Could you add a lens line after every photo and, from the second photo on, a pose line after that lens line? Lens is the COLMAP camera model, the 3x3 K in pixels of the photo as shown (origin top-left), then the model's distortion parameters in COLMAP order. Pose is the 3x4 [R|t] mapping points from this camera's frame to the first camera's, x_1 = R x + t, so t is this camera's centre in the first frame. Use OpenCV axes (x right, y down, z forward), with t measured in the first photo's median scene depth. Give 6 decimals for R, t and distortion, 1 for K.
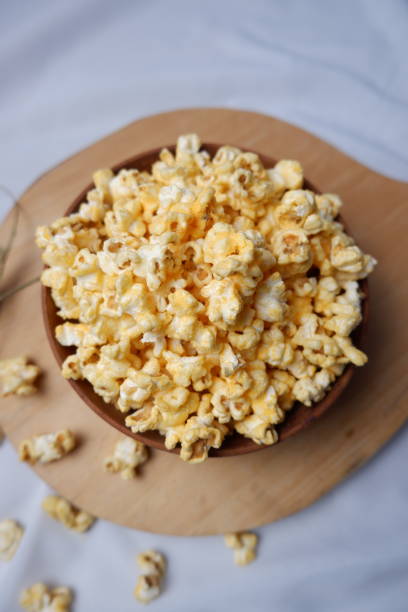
lens RADIAL K [[492.1, 0, 204.0], [0, 492.1, 306.0], [0, 0, 1]] dist [0.003118, 0.003219]
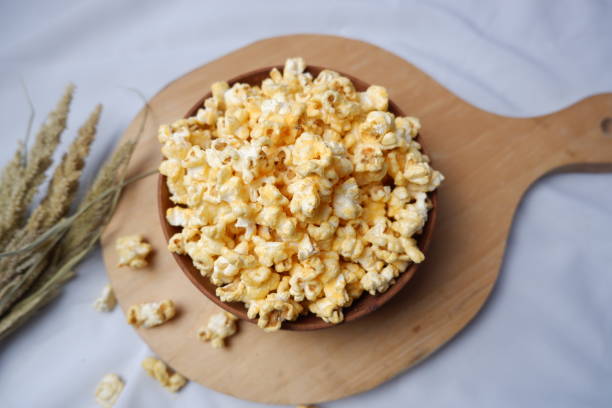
lens RADIAL K [[492.1, 0, 306.0], [0, 492.1, 204.0], [0, 0, 1]] dist [0.003118, 0.003219]
pose [[0.995159, 0.085568, -0.048350, 0.091934], [-0.087267, 0.995598, -0.034195, 0.042370], [0.045211, 0.038249, 0.998245, -0.180156]]
